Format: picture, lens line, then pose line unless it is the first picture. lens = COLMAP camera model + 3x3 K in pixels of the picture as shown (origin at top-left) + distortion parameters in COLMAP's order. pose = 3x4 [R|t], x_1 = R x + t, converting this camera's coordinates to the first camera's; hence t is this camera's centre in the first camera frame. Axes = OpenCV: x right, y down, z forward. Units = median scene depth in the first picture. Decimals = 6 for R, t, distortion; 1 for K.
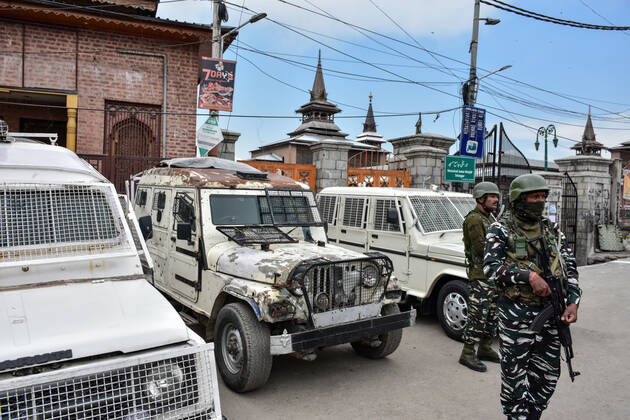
lens RADIAL K [[480.1, 0, 313.8], [0, 480.1, 210.4], [0, 0, 1]] dist [-0.024998, -0.005495]
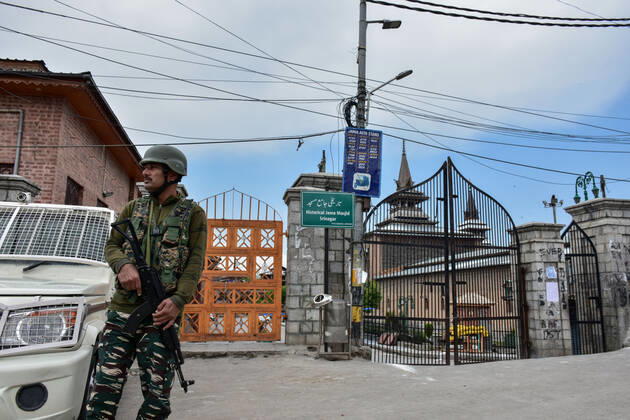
lens RADIAL K [[480.1, 0, 316.7], [0, 480.1, 212.4], [0, 0, 1]] dist [-0.024998, -0.005495]
pose [[0.972614, -0.063231, -0.223661, 0.316977], [0.018255, 0.980093, -0.197700, 0.041137], [0.231710, 0.188203, 0.954406, 0.226135]]
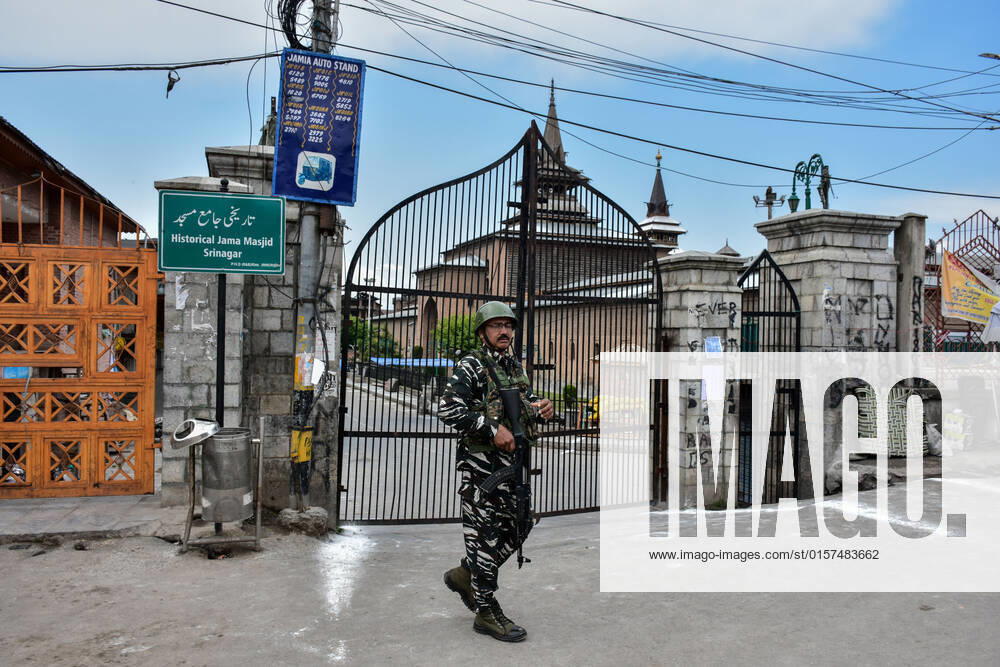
lens RADIAL K [[762.0, 0, 503.8], [0, 762.0, 336.6], [0, 0, 1]] dist [-0.024998, -0.005495]
pose [[0.992532, -0.013156, -0.121276, 0.394332], [0.011279, 0.999806, -0.016146, -0.003651], [0.121465, 0.014658, 0.992487, 0.361938]]
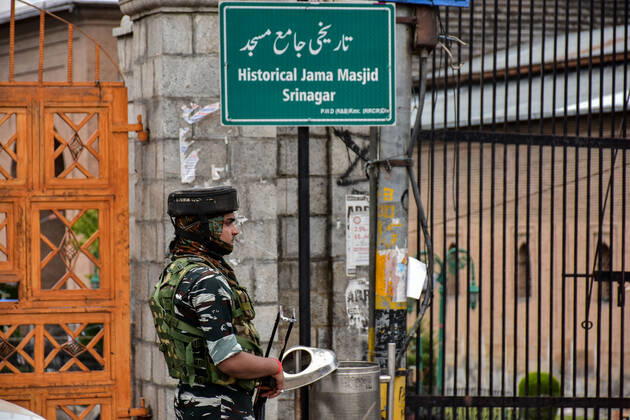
lens RADIAL K [[2672.7, 0, 314.8], [0, 2672.7, 210.4], [0, 0, 1]] dist [0.065510, 0.000000]
pose [[0.996048, -0.040727, -0.078933, 0.282284], [0.039026, 0.998974, -0.022981, 0.003968], [0.079788, 0.019810, 0.996615, -0.123700]]
